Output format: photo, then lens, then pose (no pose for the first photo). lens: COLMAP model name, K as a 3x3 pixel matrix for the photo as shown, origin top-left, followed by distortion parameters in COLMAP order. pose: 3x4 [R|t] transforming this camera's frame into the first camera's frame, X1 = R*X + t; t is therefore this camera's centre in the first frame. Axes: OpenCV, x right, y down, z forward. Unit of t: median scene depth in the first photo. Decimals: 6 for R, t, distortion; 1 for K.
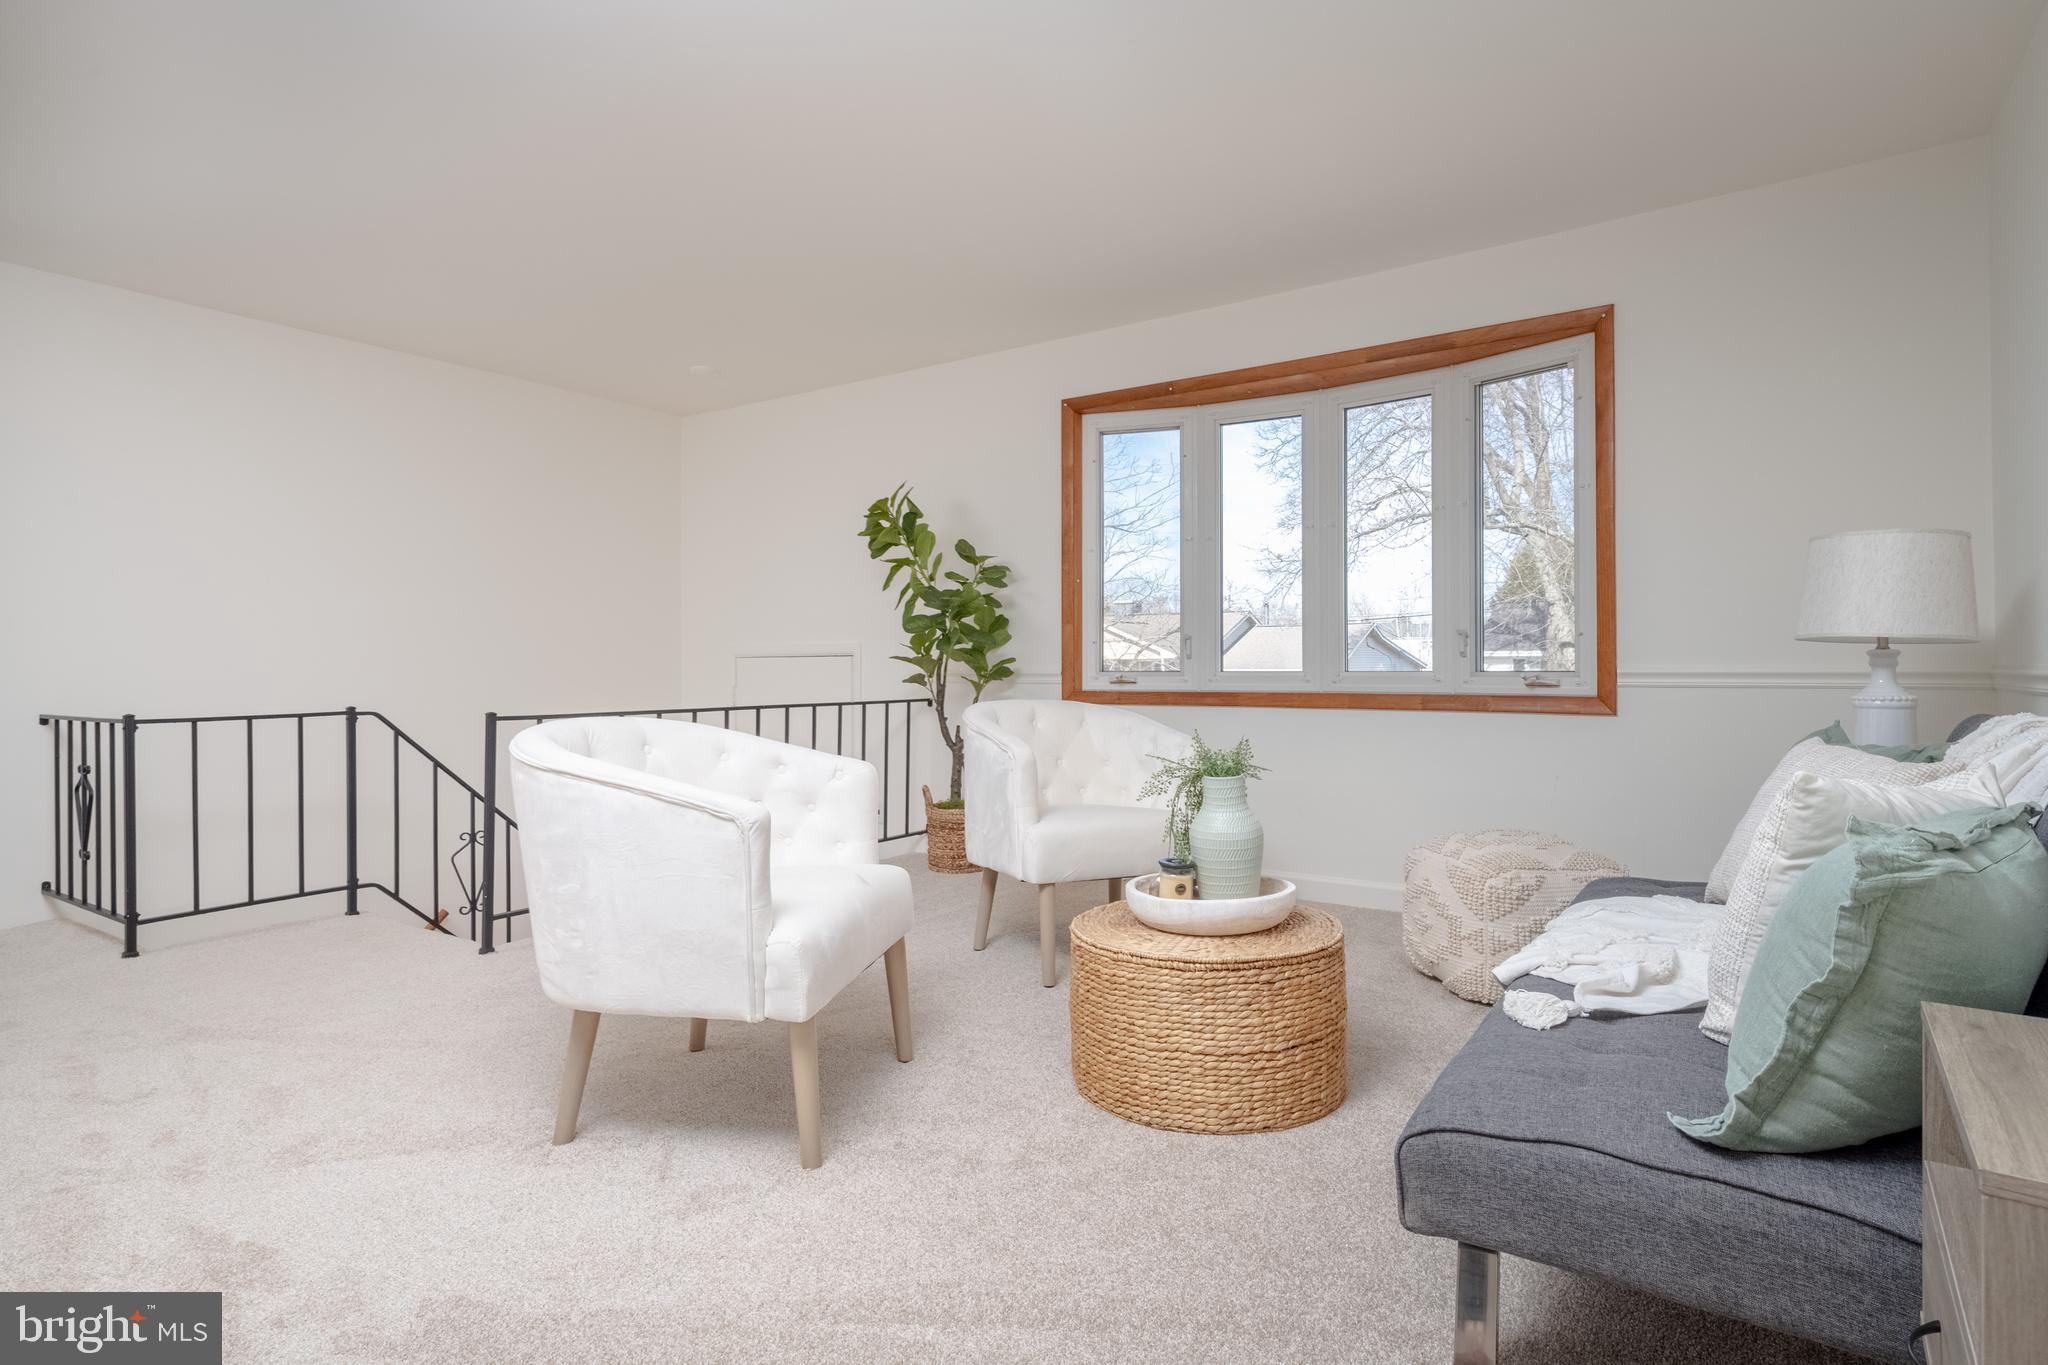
lens RADIAL K [[1064.1, 0, 1037.3], [0, 1064.1, 662.8], [0, 0, 1]] dist [0.020159, -0.014354]
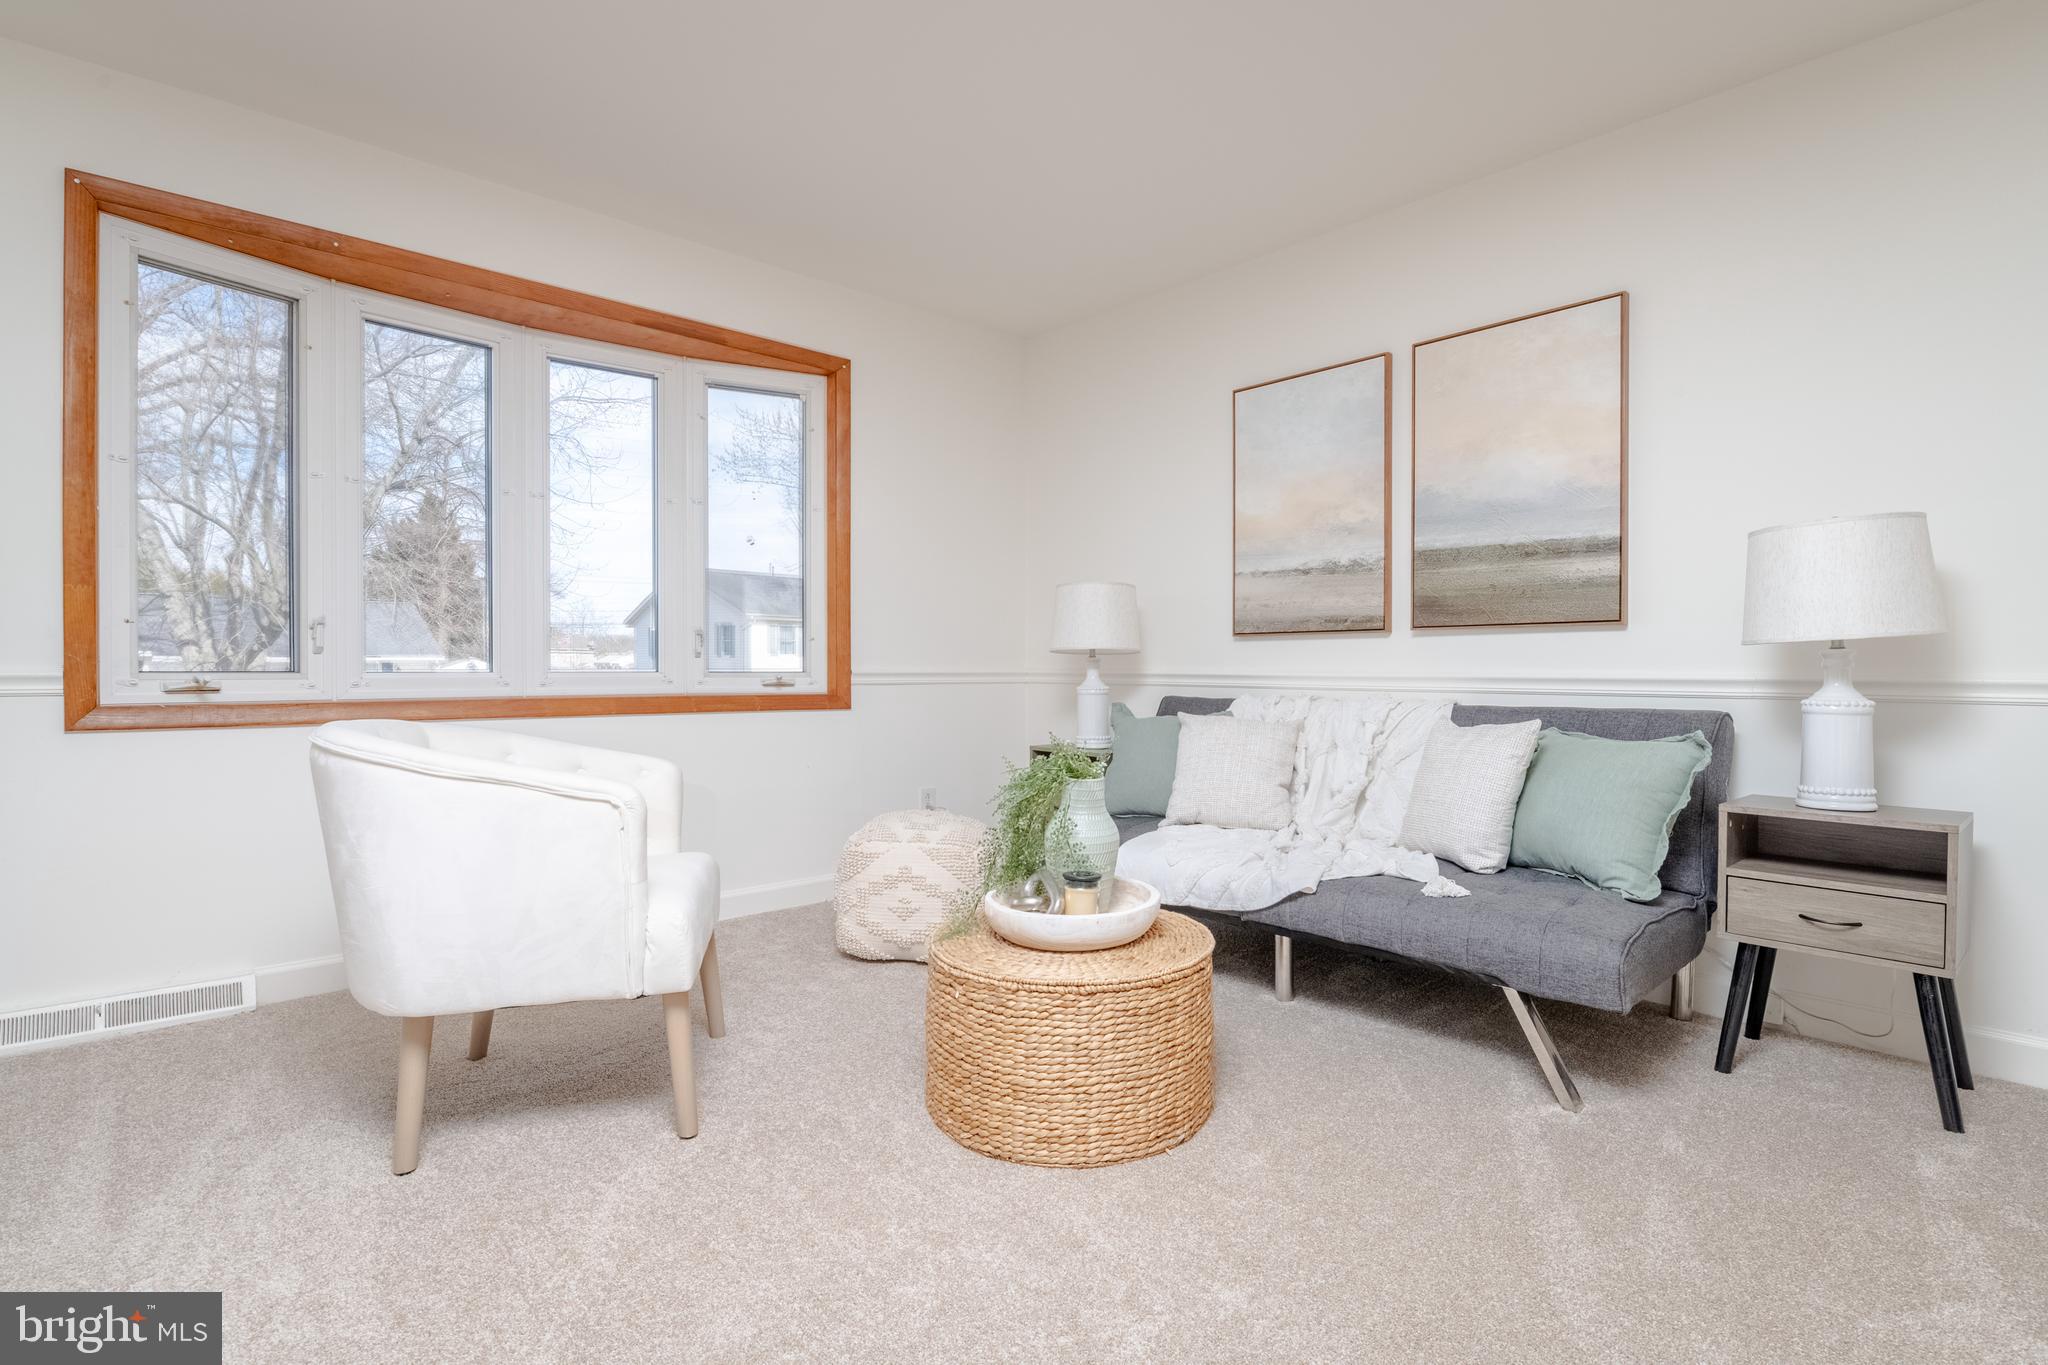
lens RADIAL K [[981.0, 0, 1068.6], [0, 981.0, 693.0], [0, 0, 1]] dist [-0.022852, -0.000525]
pose [[0.201925, -0.018749, 0.979222, -0.594642], [-0.006114, 0.999773, 0.020403, 0.009836], [-0.979382, -0.010107, 0.201764, 0.681006]]
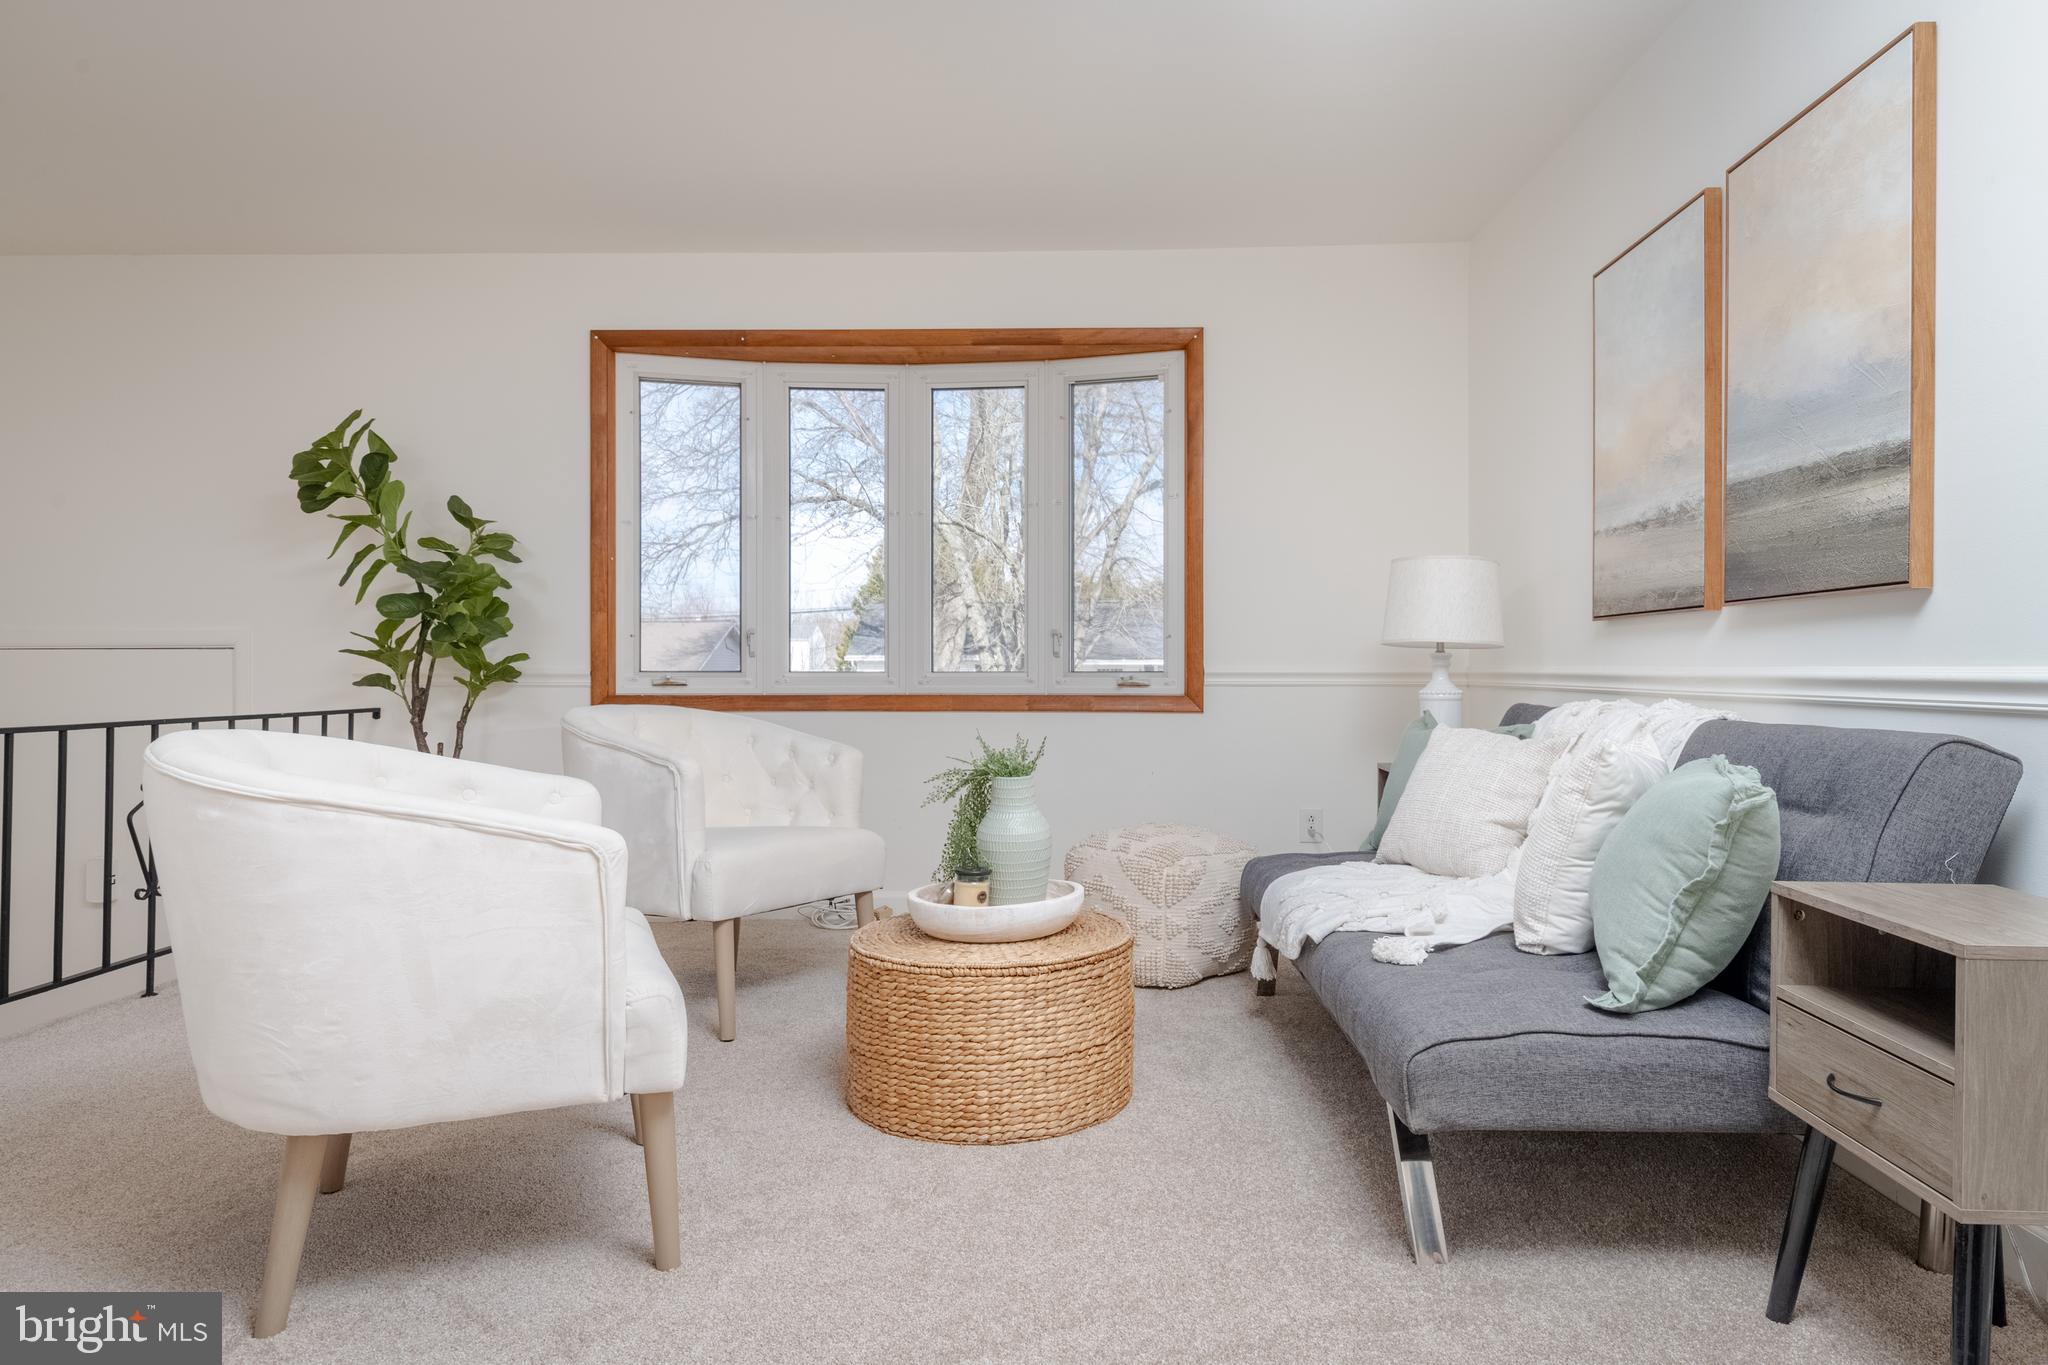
lens RADIAL K [[1285.5, 0, 1024.0], [0, 1285.5, 682.5], [0, 0, 1]] dist [0.003215, 0.000125]
pose [[0.838257, -0.001028, 0.545274, -0.392442], [-0.005462, 0.999932, 0.010283, 0.008502], [-0.545248, -0.011598, 0.838195, 0.021592]]
